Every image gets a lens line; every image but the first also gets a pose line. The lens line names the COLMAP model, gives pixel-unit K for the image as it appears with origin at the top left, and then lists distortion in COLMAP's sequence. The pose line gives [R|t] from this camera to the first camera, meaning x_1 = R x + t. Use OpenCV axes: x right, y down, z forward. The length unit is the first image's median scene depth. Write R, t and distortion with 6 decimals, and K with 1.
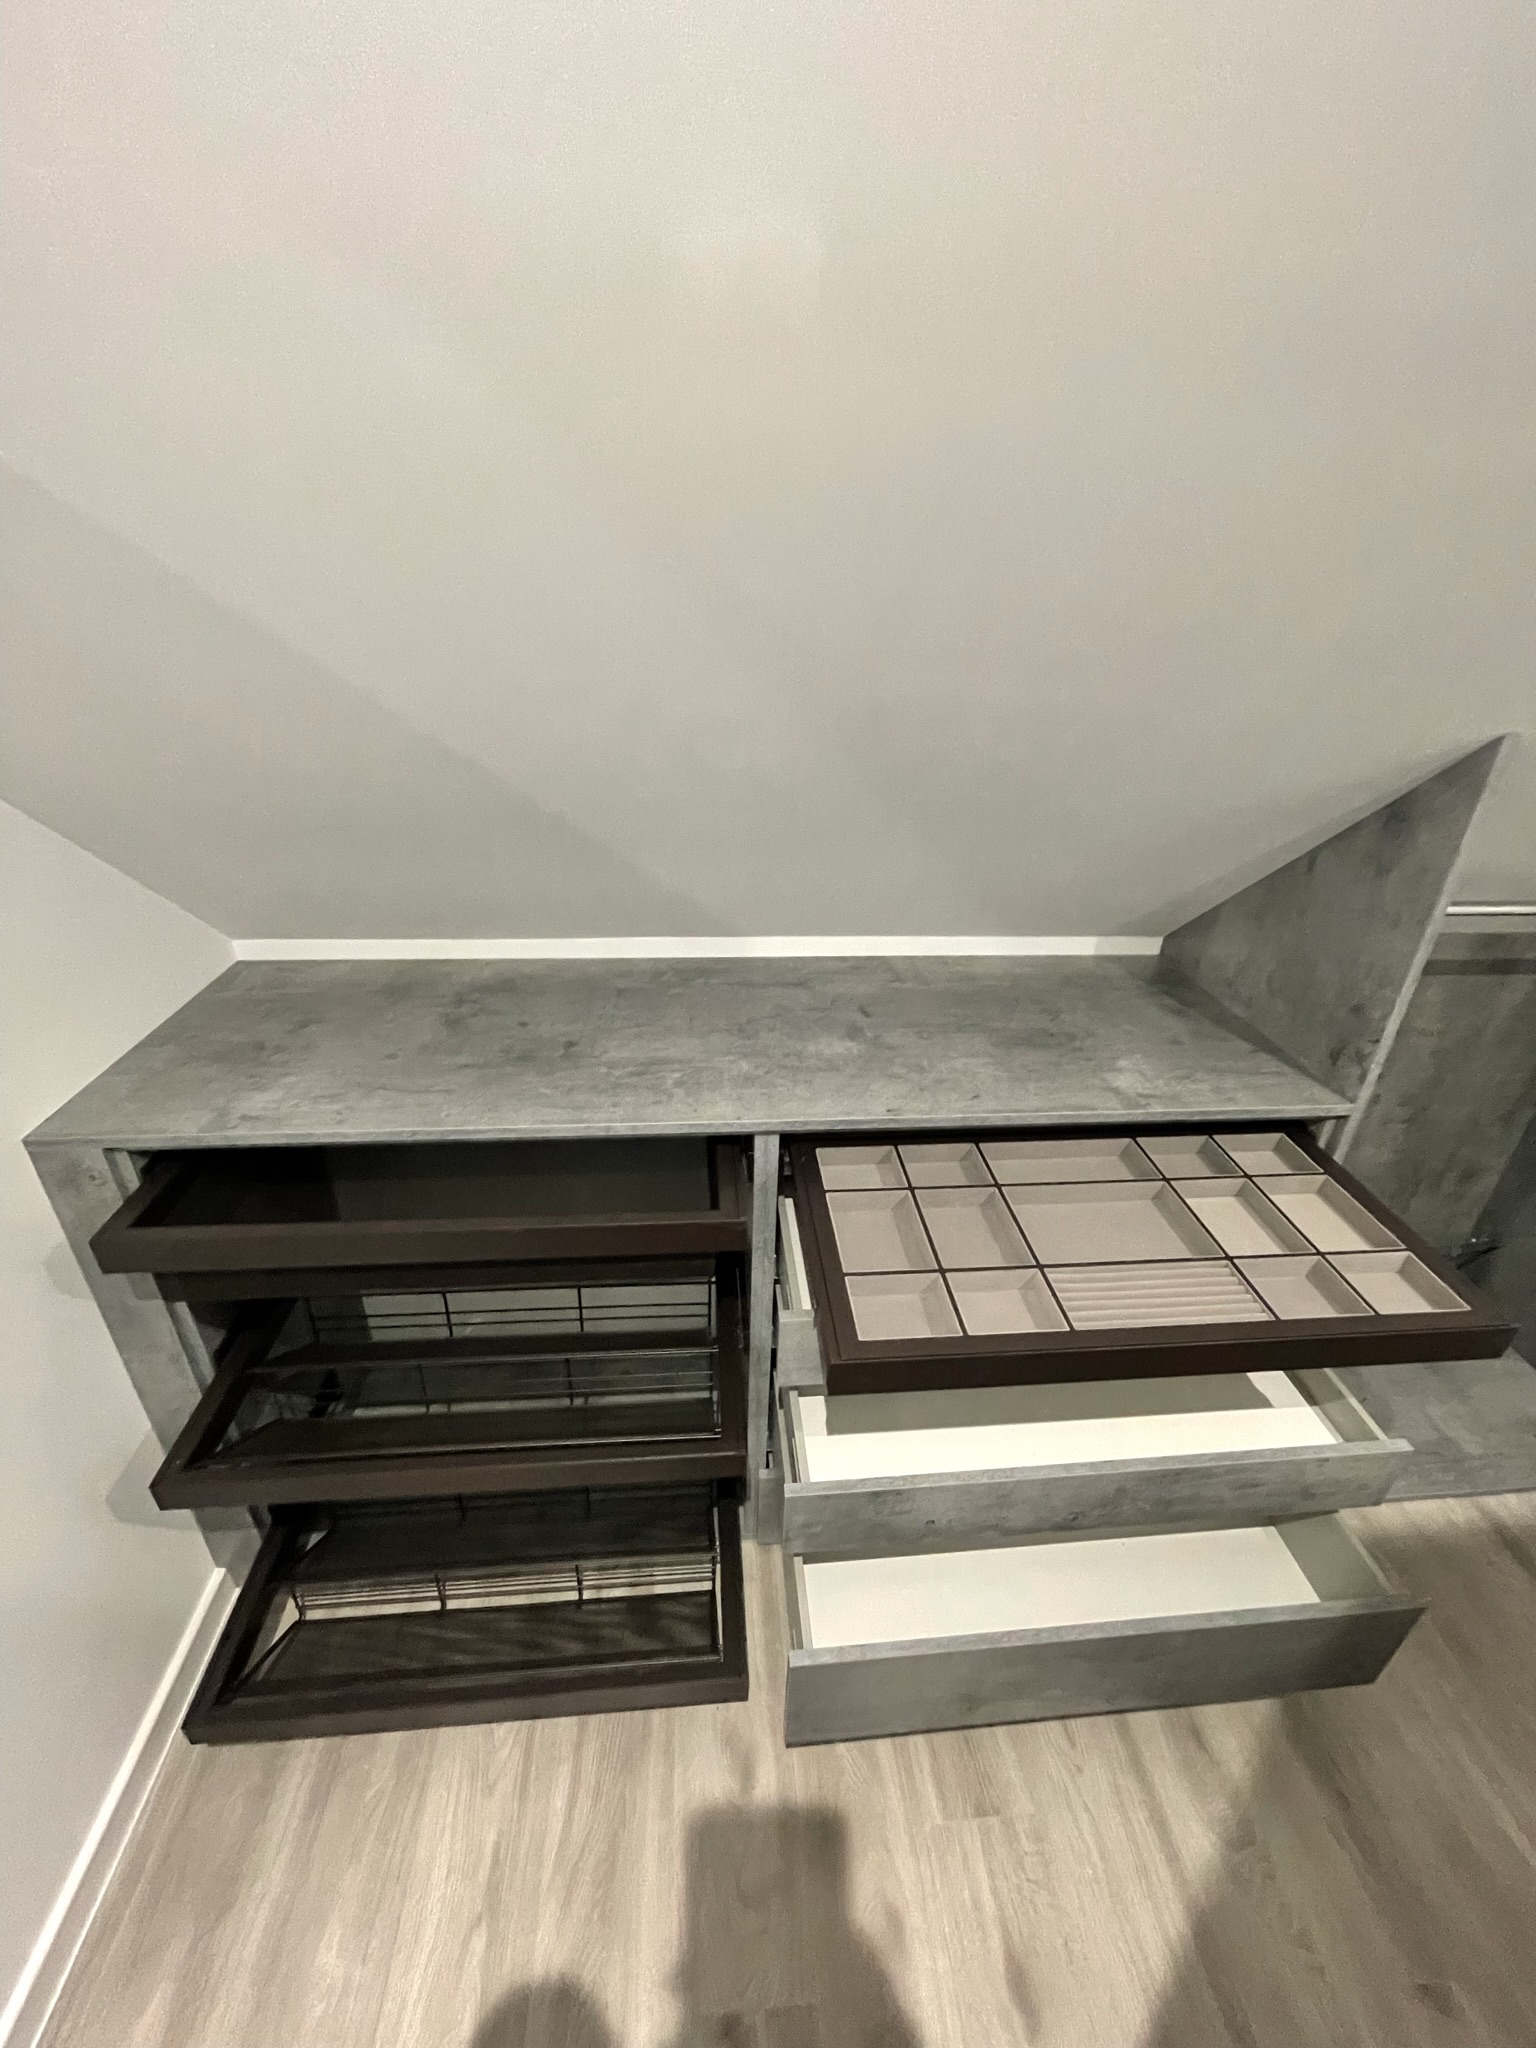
lens RADIAL K [[832.9, 0, 771.4], [0, 832.9, 1020.9], [0, 0, 1]] dist [-0.003472, 0.000149]
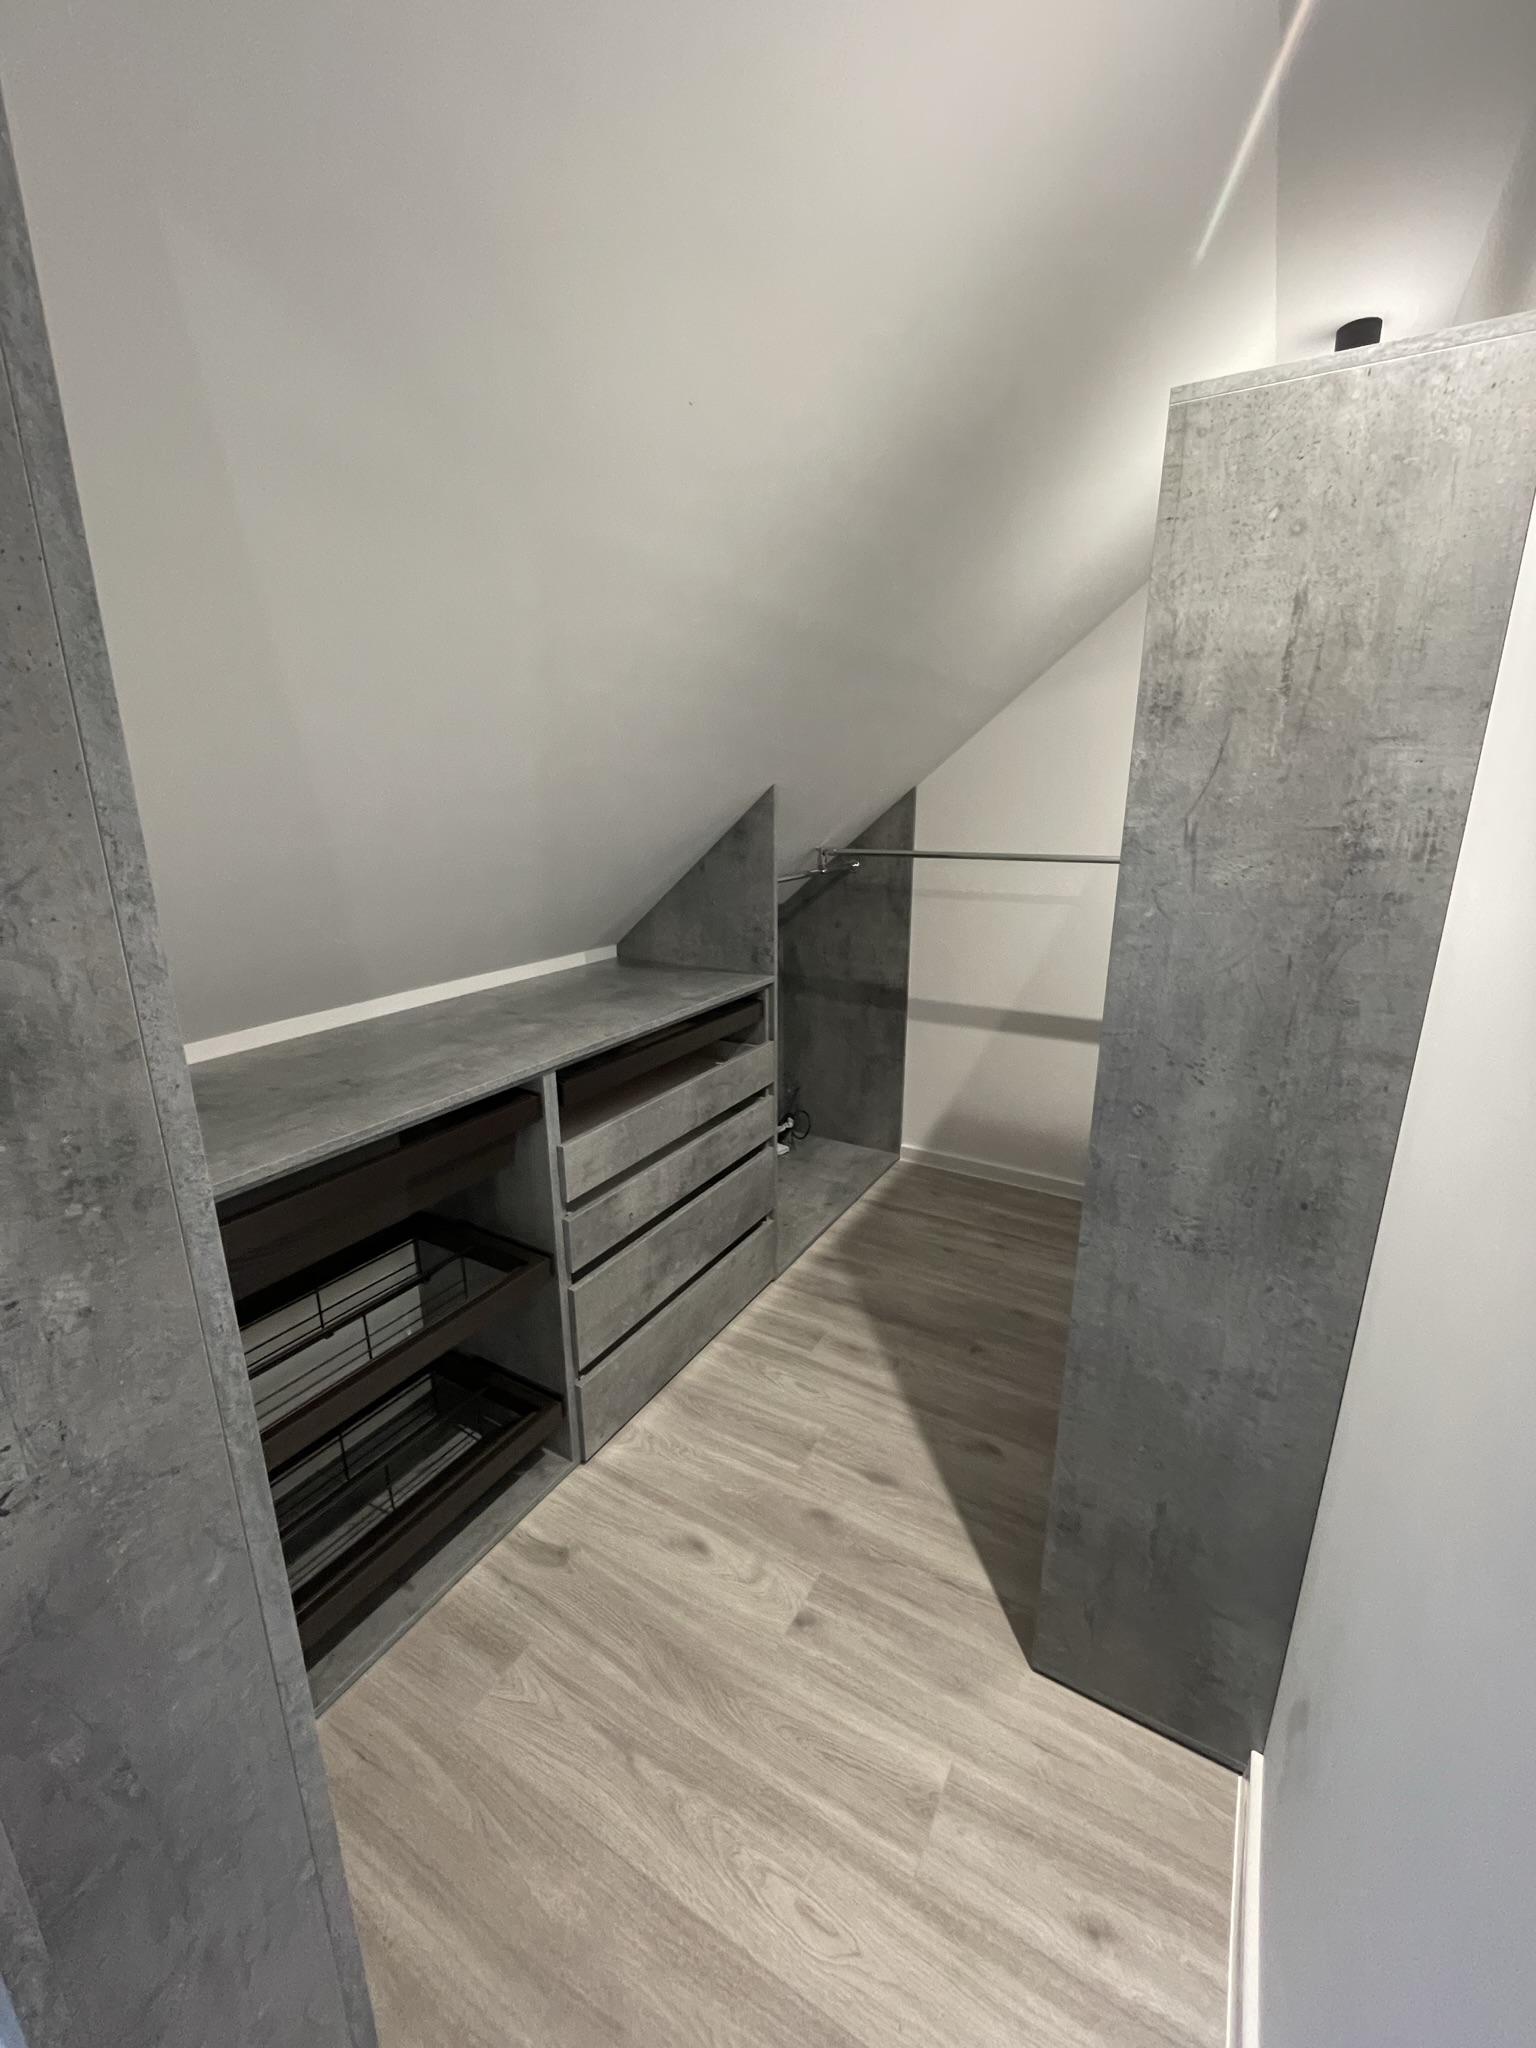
lens RADIAL K [[832.9, 0, 771.4], [0, 832.9, 1020.9], [0, 0, 1]] dist [-0.003472, 0.000149]
pose [[0.575389, -0.245326, 0.780219, -0.828603], [0.390845, 0.920456, 0.001184, 0.191439], [-0.718448, 0.304264, 0.625505, -0.171785]]
